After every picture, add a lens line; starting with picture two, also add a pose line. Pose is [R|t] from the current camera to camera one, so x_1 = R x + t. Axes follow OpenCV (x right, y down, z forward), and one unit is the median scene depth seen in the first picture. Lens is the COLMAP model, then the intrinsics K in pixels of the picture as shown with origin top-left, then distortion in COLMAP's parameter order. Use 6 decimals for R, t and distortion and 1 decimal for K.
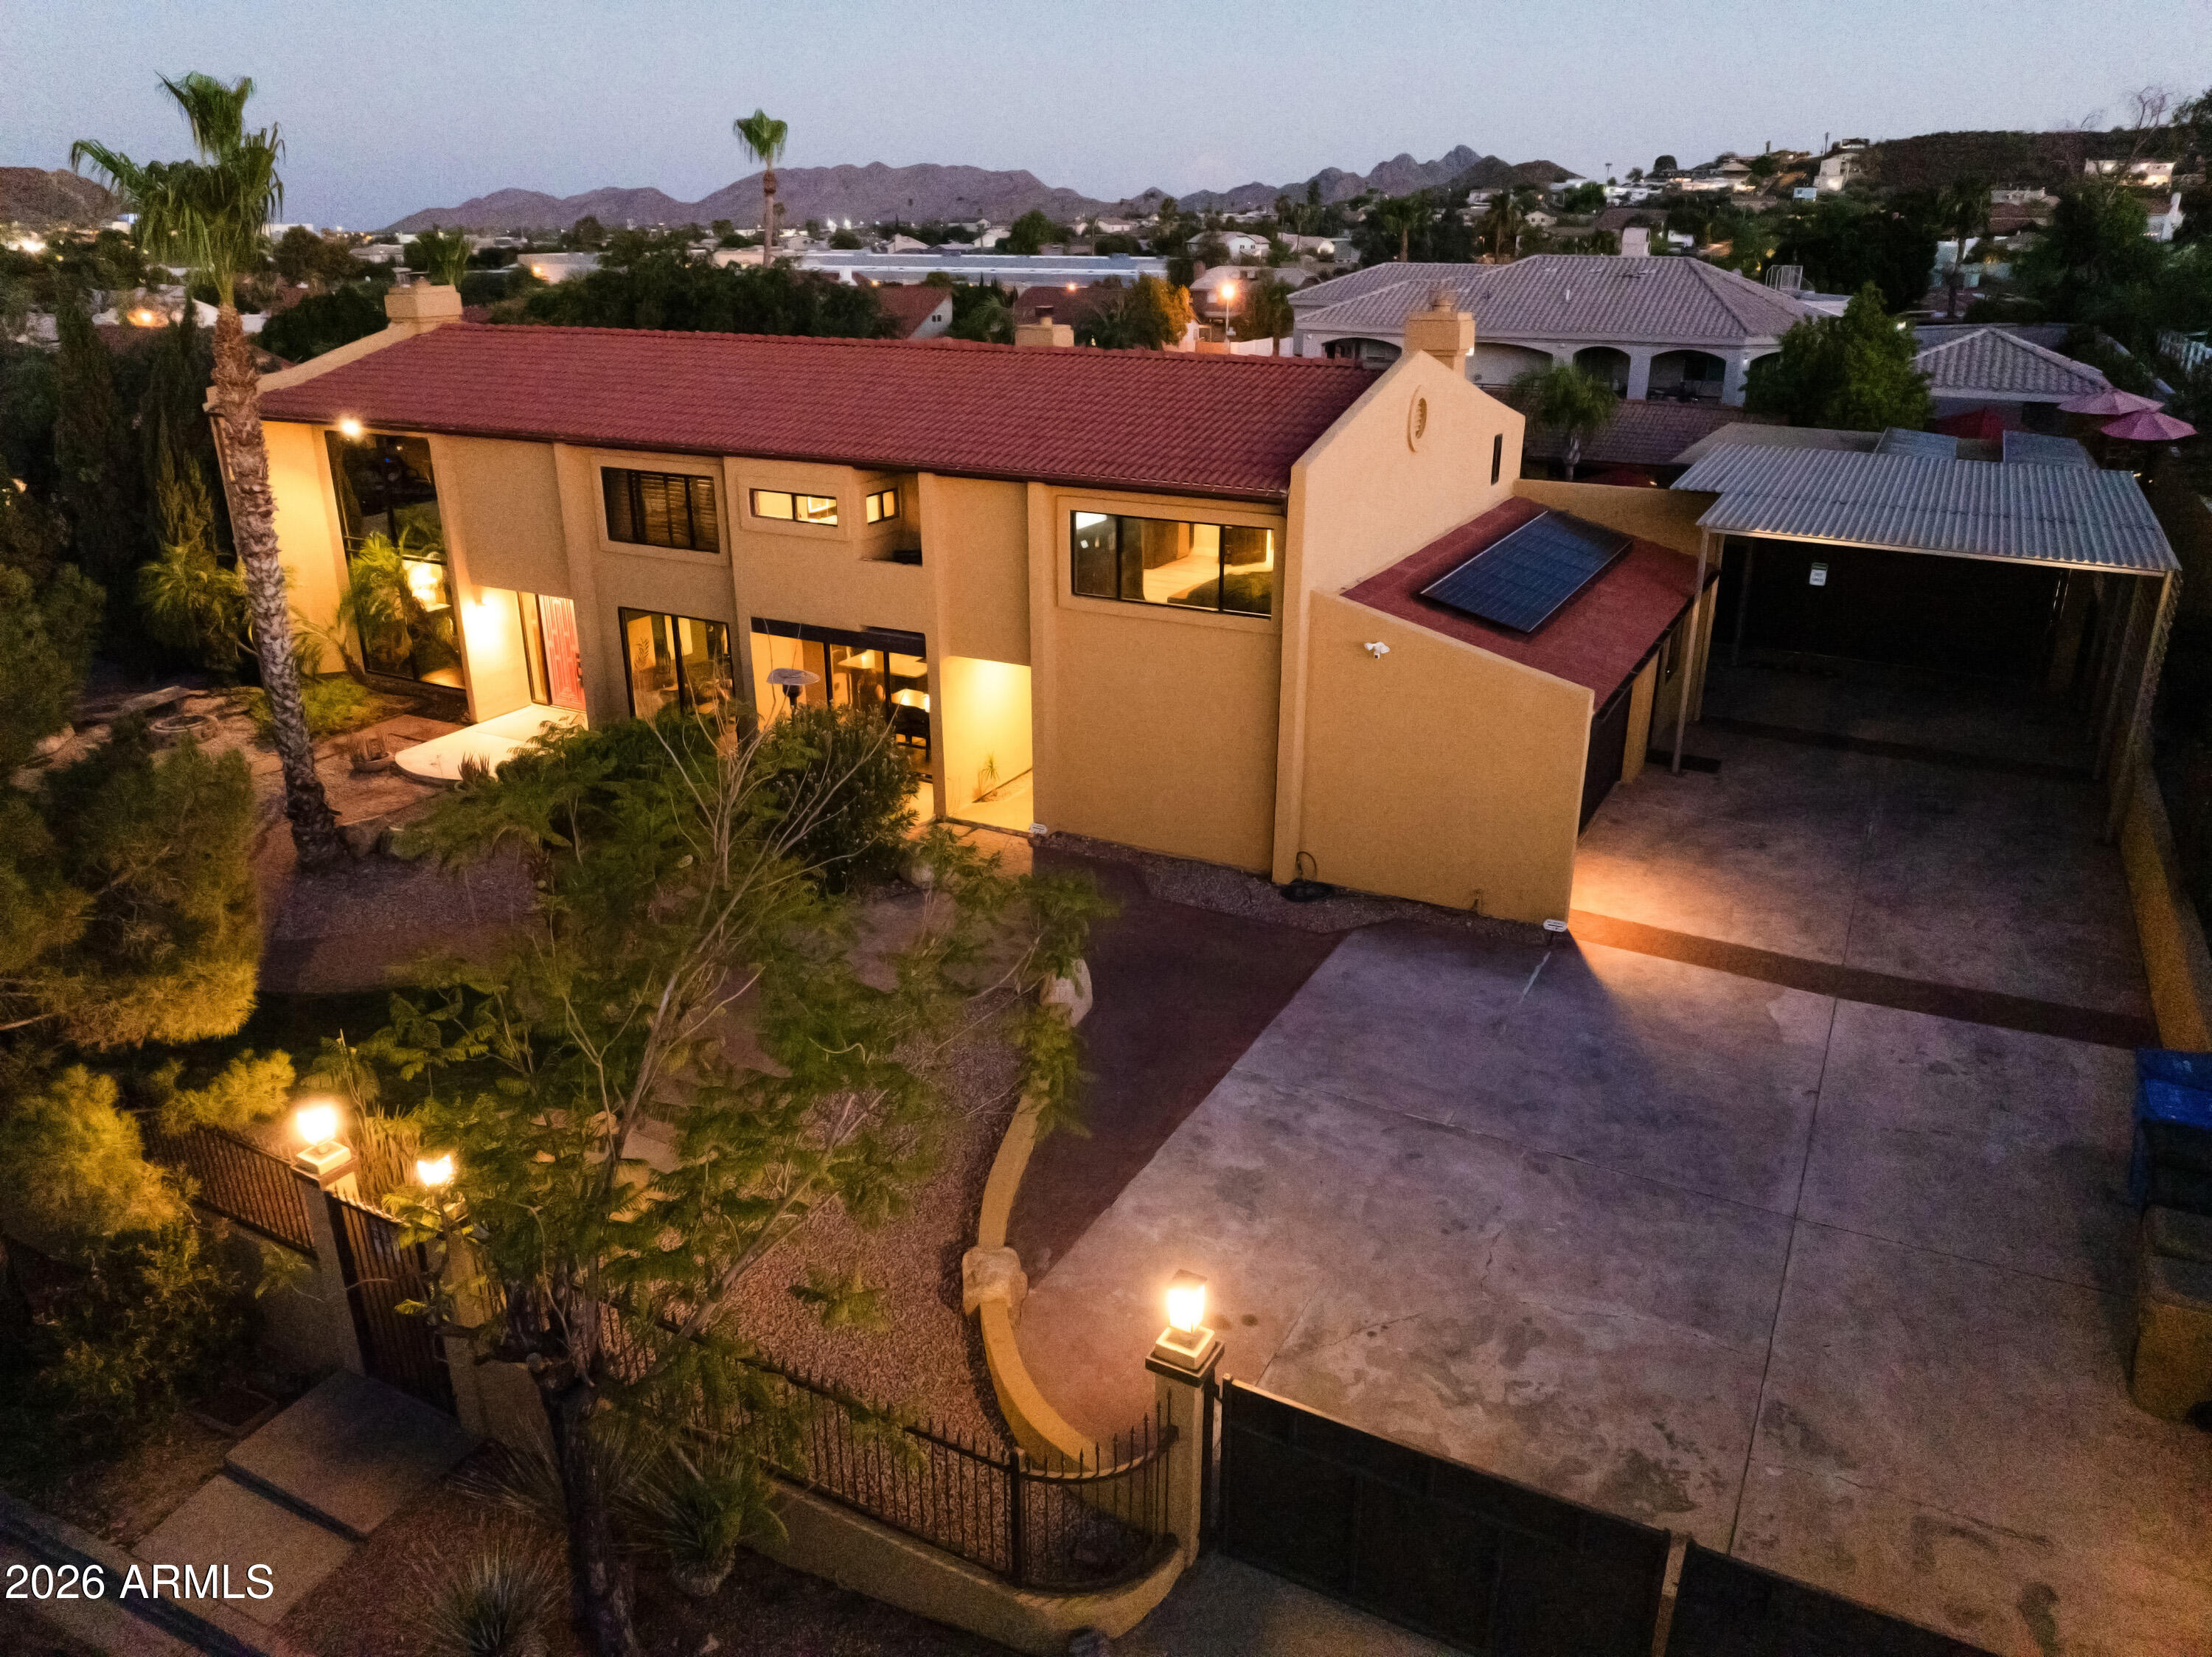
lens RADIAL K [[1544.9, 0, 1106.0], [0, 1544.9, 828.5], [0, 0, 1]] dist [-0.036852, 0.005292]
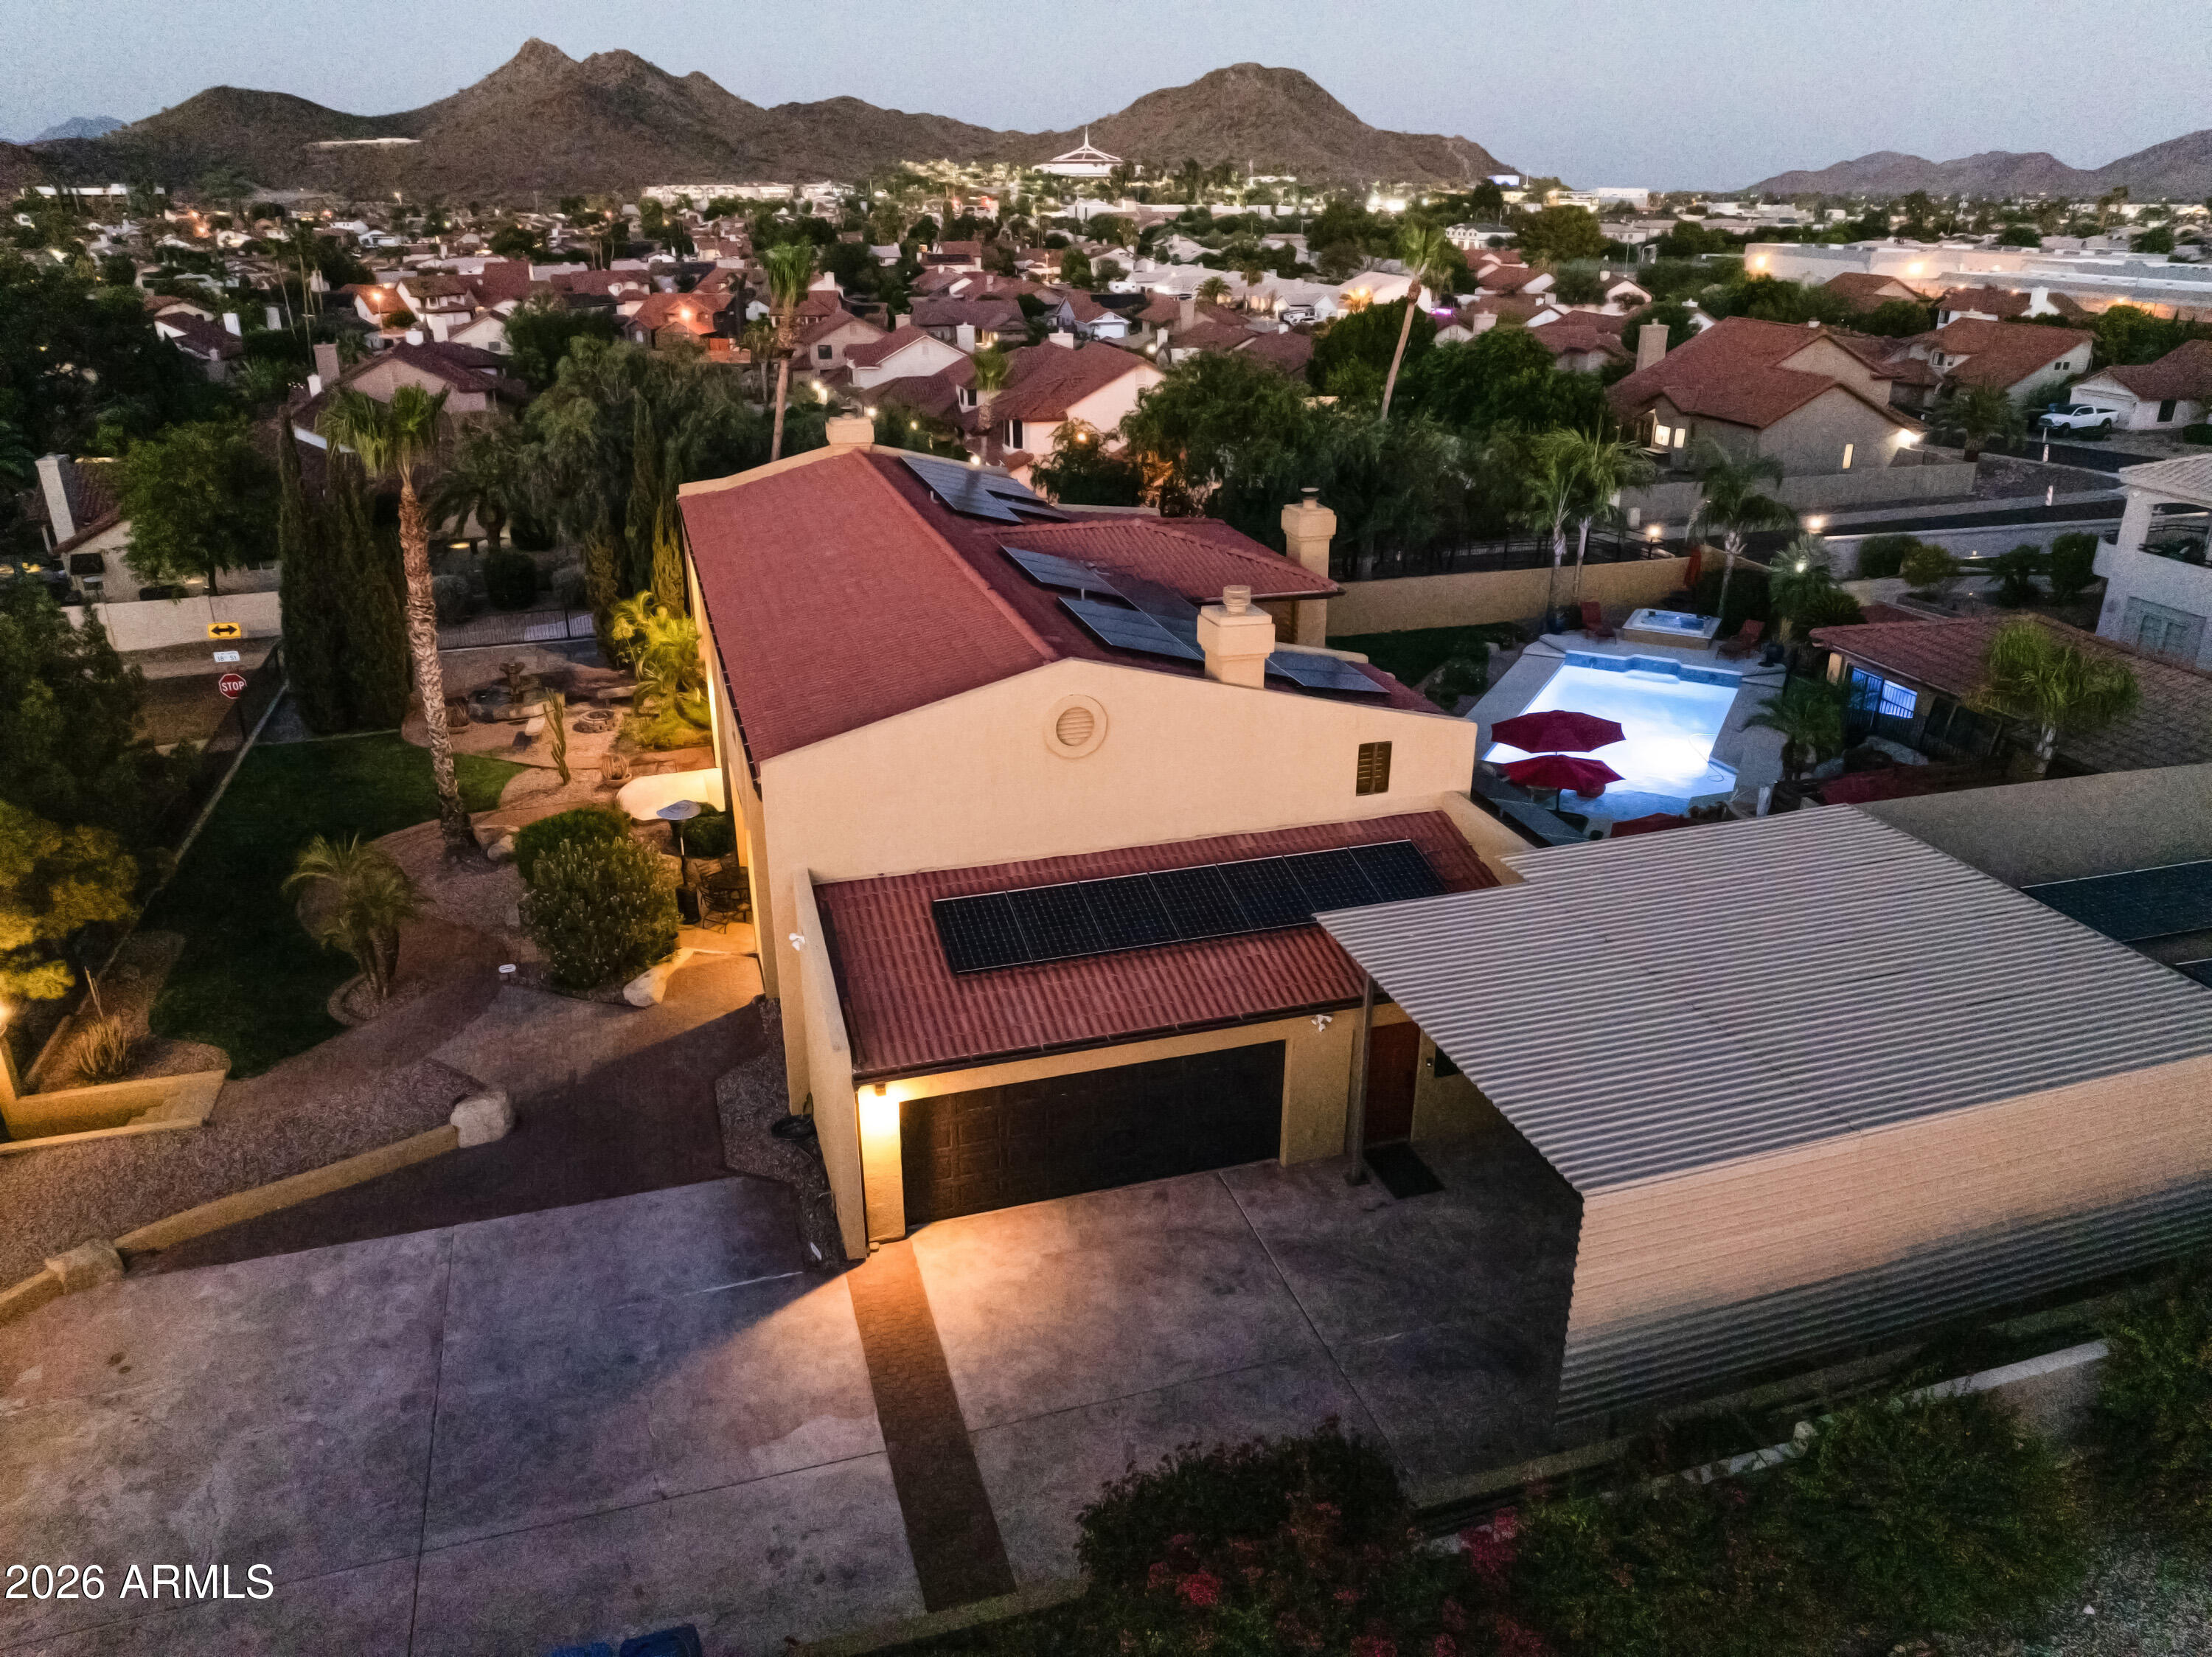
lens RADIAL K [[1544.9, 0, 1106.0], [0, 1544.9, 828.5], [0, 0, 1]] dist [-0.036852, 0.005292]
pose [[0.715538, 0.270981, -0.643875, 0.792846], [-0.258725, 0.958953, 0.116064, -0.294762], [0.648897, 0.083538, 0.756276, 0.251248]]
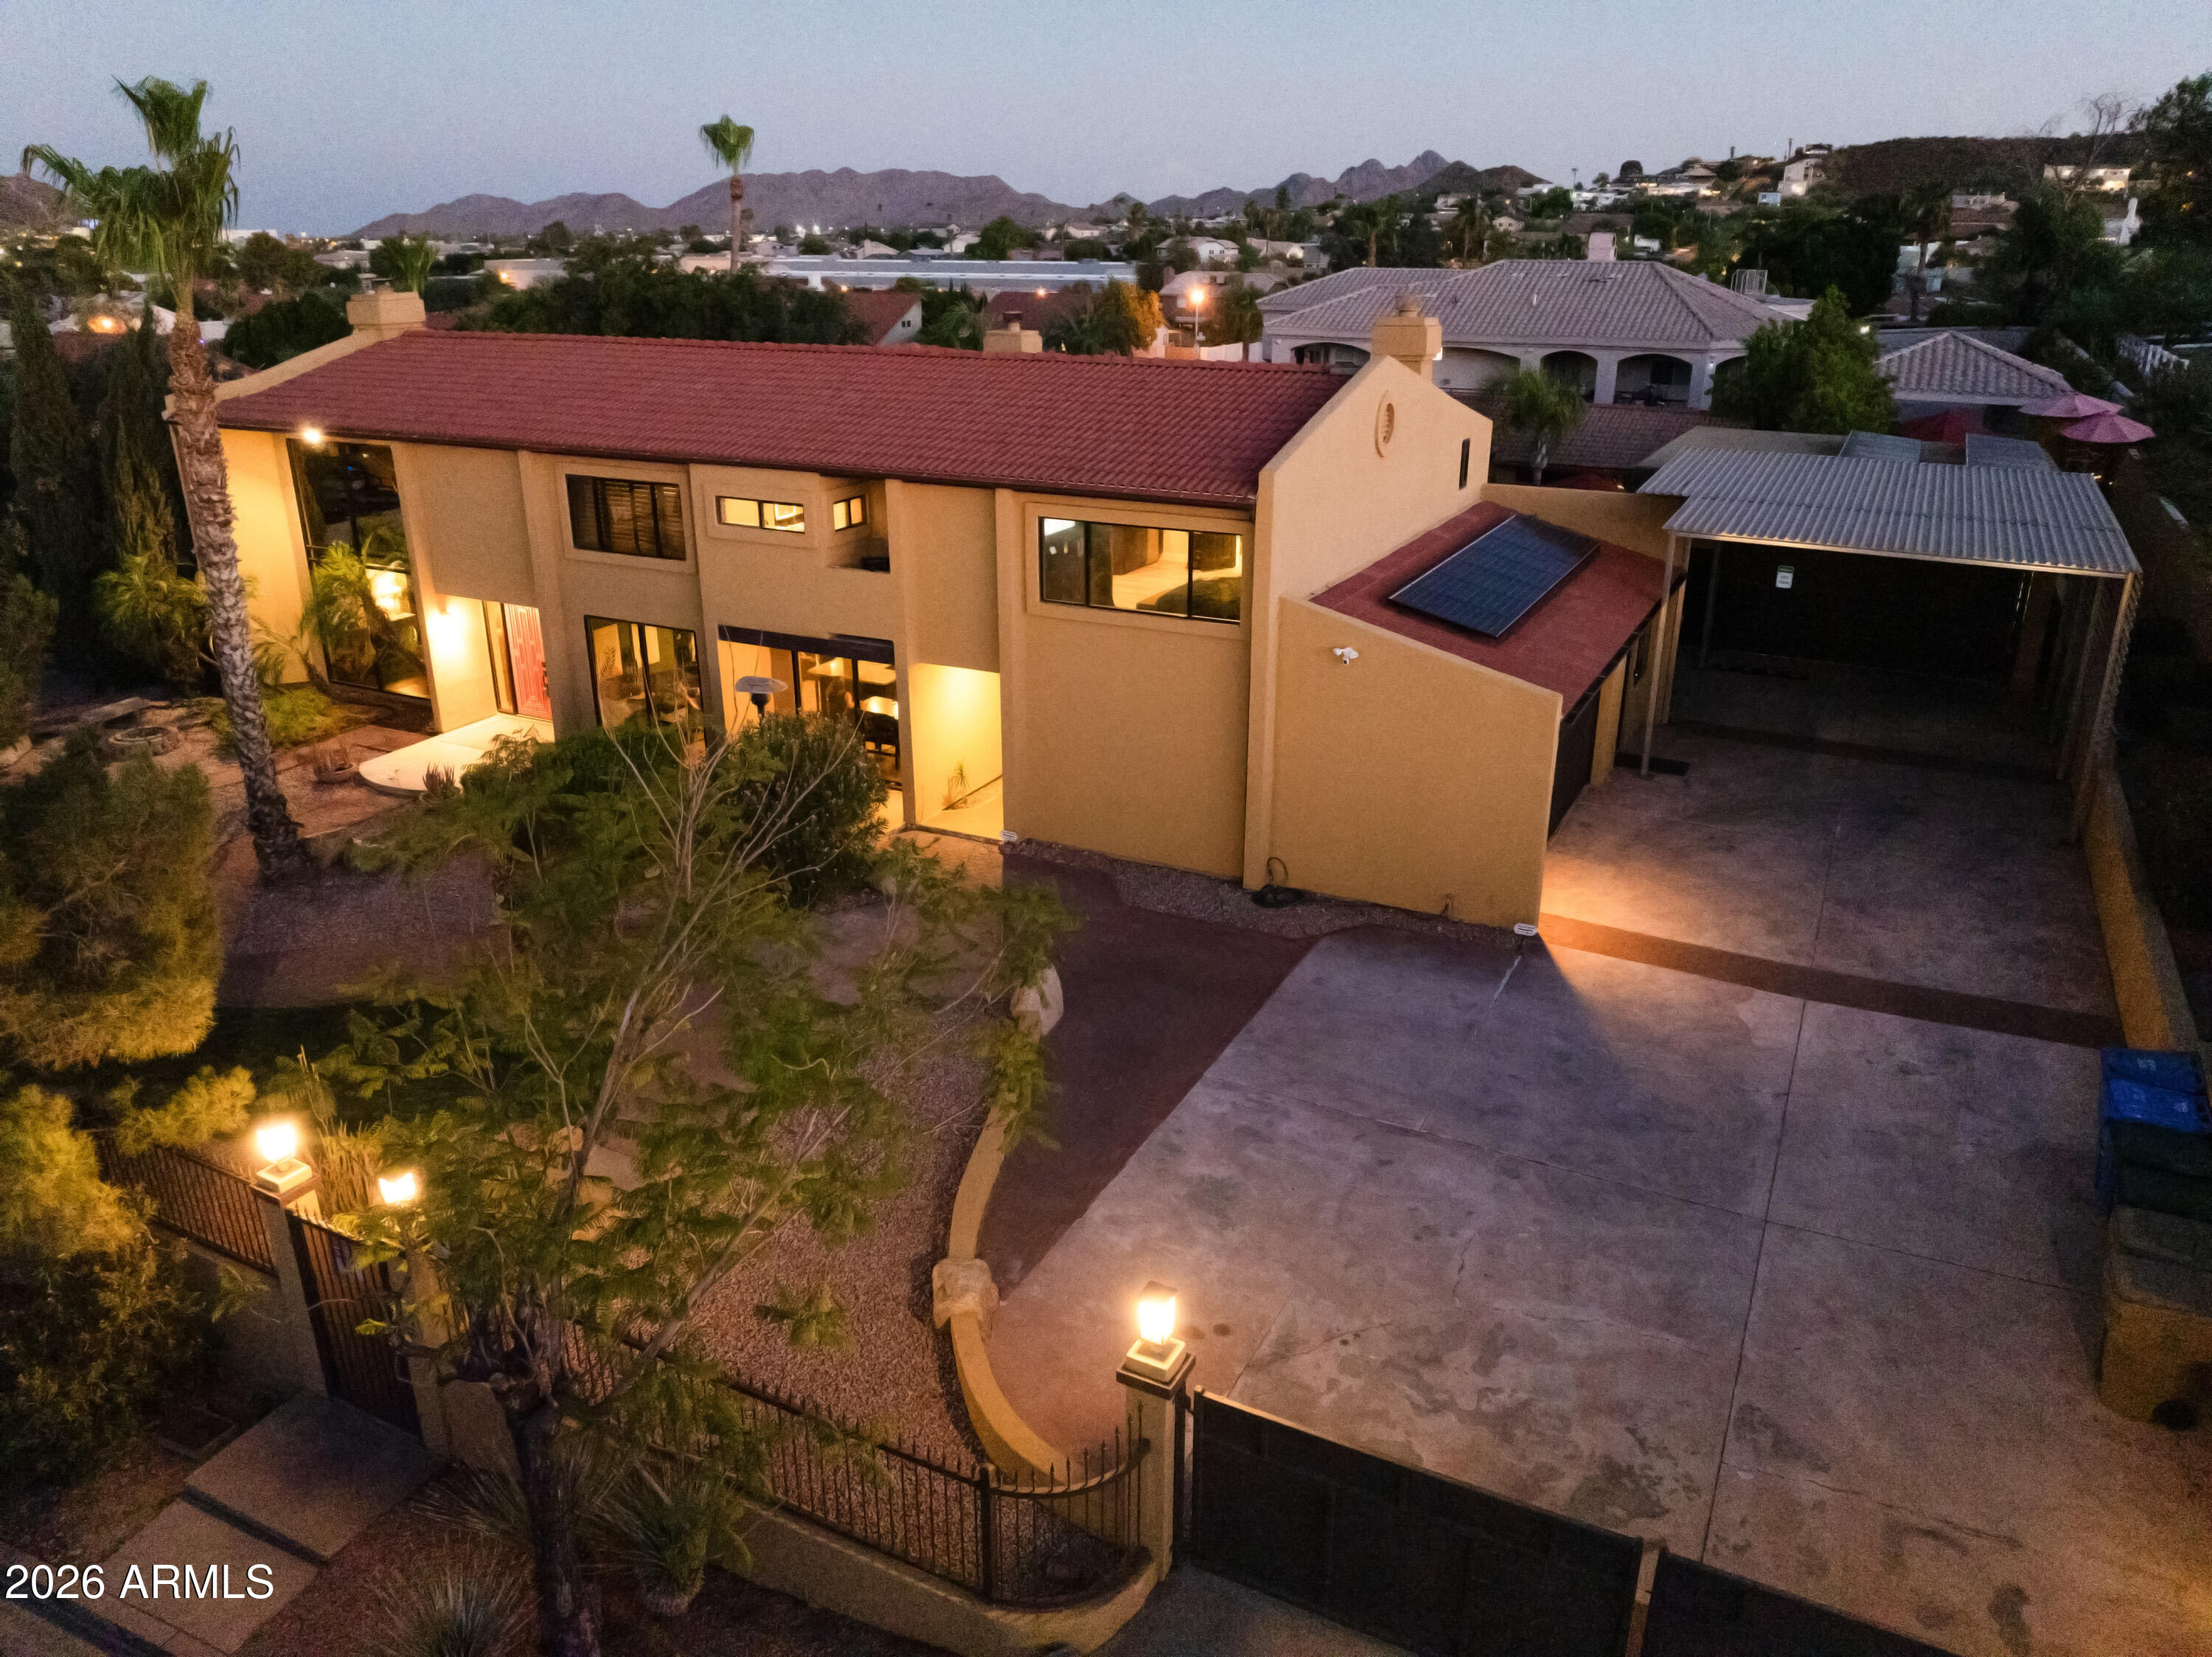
lens RADIAL K [[1544.9, 0, 1106.0], [0, 1544.9, 828.5], [0, 0, 1]] dist [-0.036852, 0.005292]
pose [[0.999833, -0.006838, 0.016976, 0.002273], [0.006888, 0.999972, -0.002896, -0.001526], [-0.016955, 0.003013, 0.999852, 0.002833]]
